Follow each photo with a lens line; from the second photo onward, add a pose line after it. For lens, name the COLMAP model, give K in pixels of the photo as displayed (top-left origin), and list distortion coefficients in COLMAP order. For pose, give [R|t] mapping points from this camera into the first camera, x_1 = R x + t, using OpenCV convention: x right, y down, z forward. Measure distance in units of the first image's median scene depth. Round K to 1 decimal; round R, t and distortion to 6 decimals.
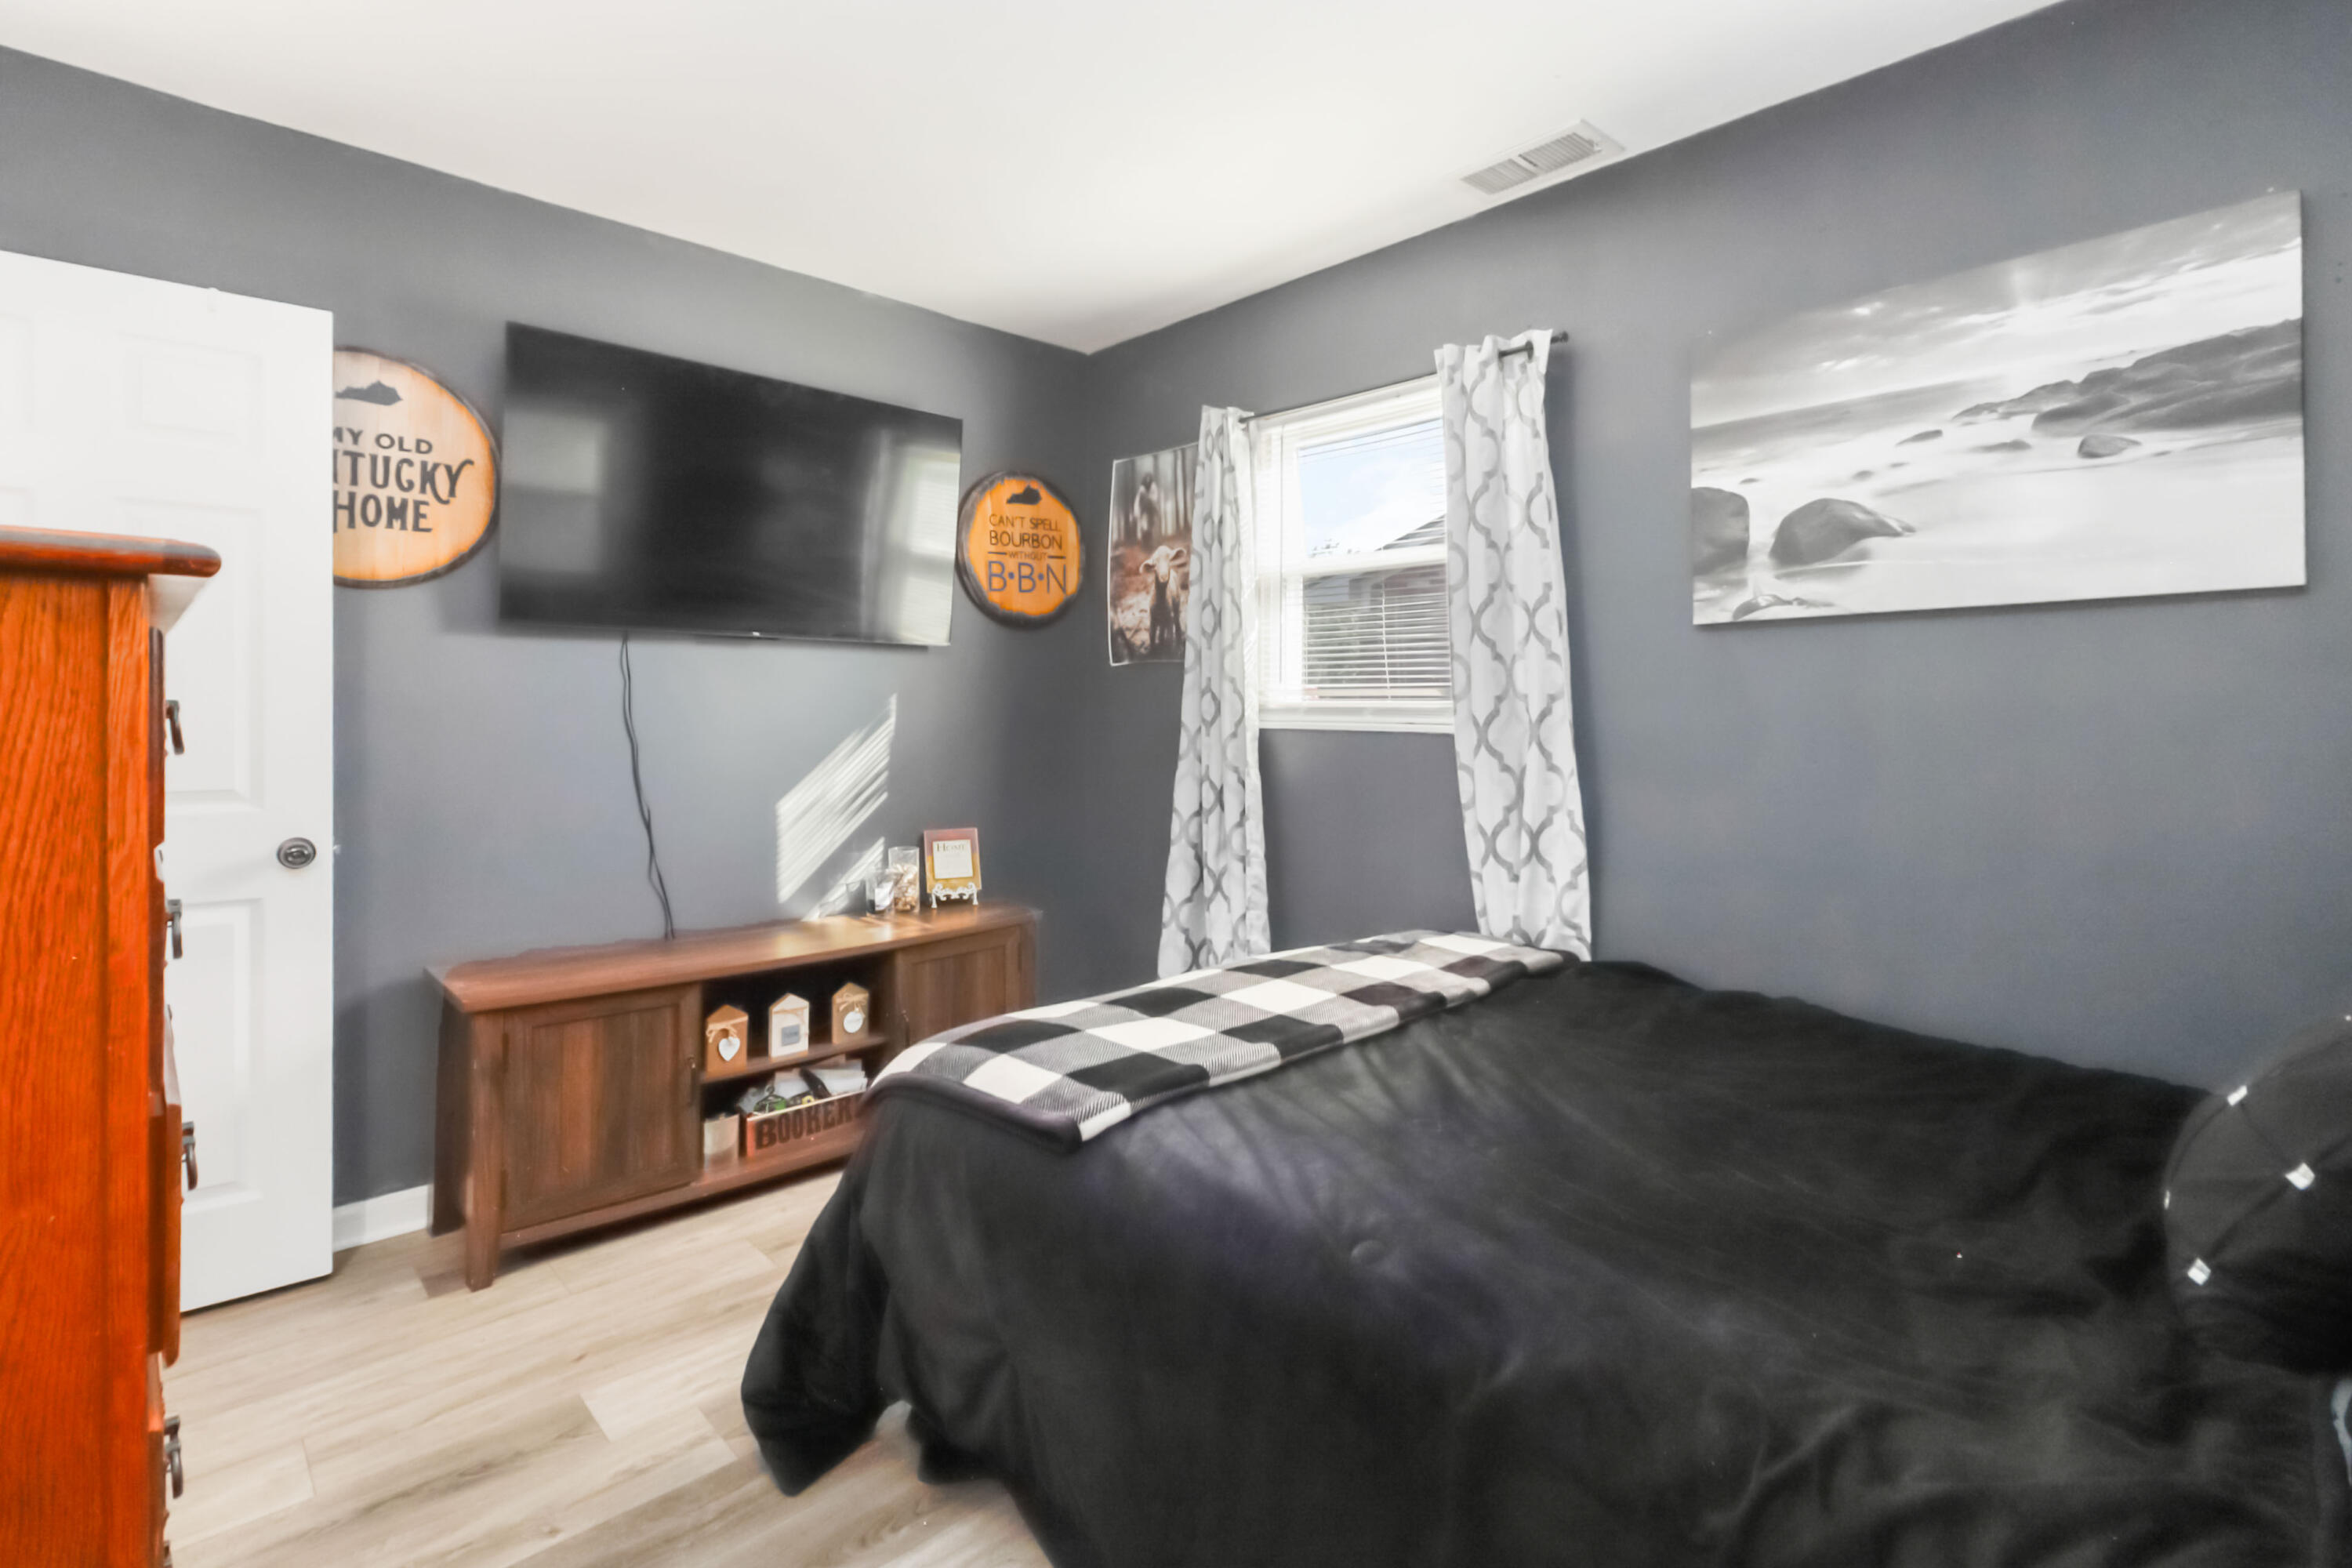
lens RADIAL K [[1120.5, 0, 1176.6], [0, 1120.5, 708.7], [0, 0, 1]] dist [-0.001347, -0.000012]
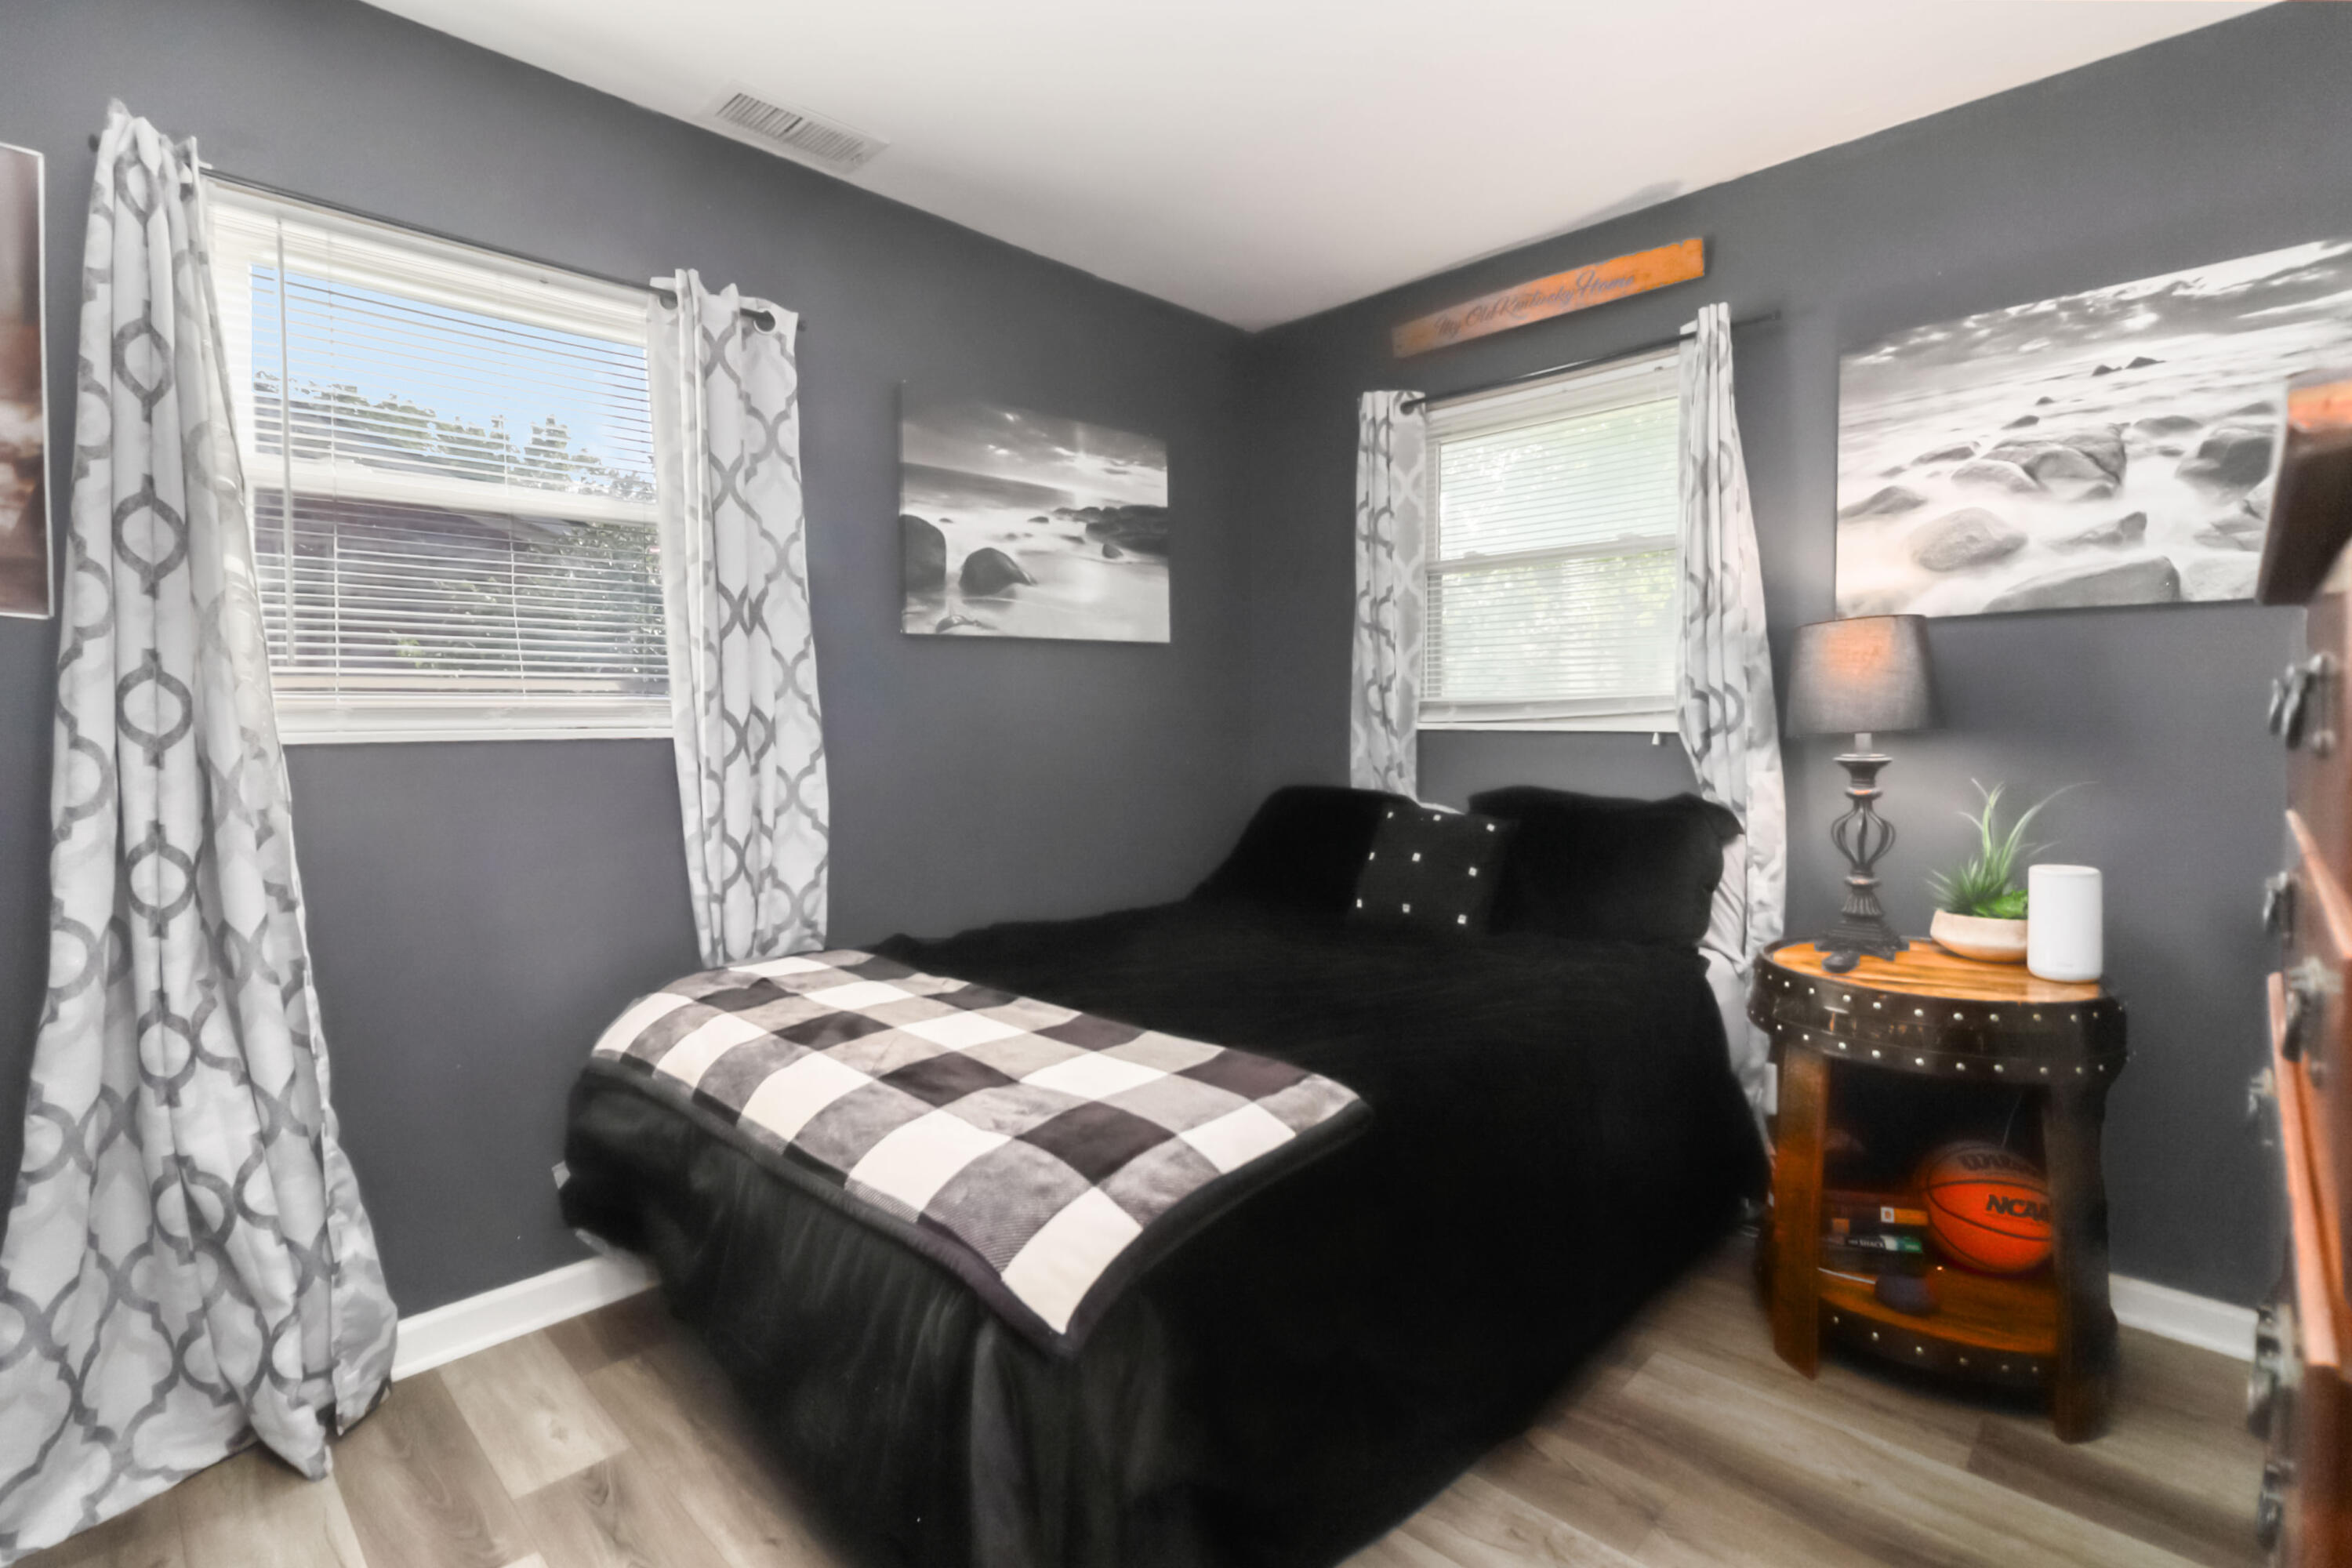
lens RADIAL K [[1083.5, 0, 1176.3], [0, 1083.5, 711.0], [0, 0, 1]] dist [0.034462, 0.000106]
pose [[-0.023801, -0.012768, 0.999635, -0.688996], [-0.000737, 0.999918, 0.012754, -0.009611], [-0.999716, -0.000433, -0.023808, 0.771798]]
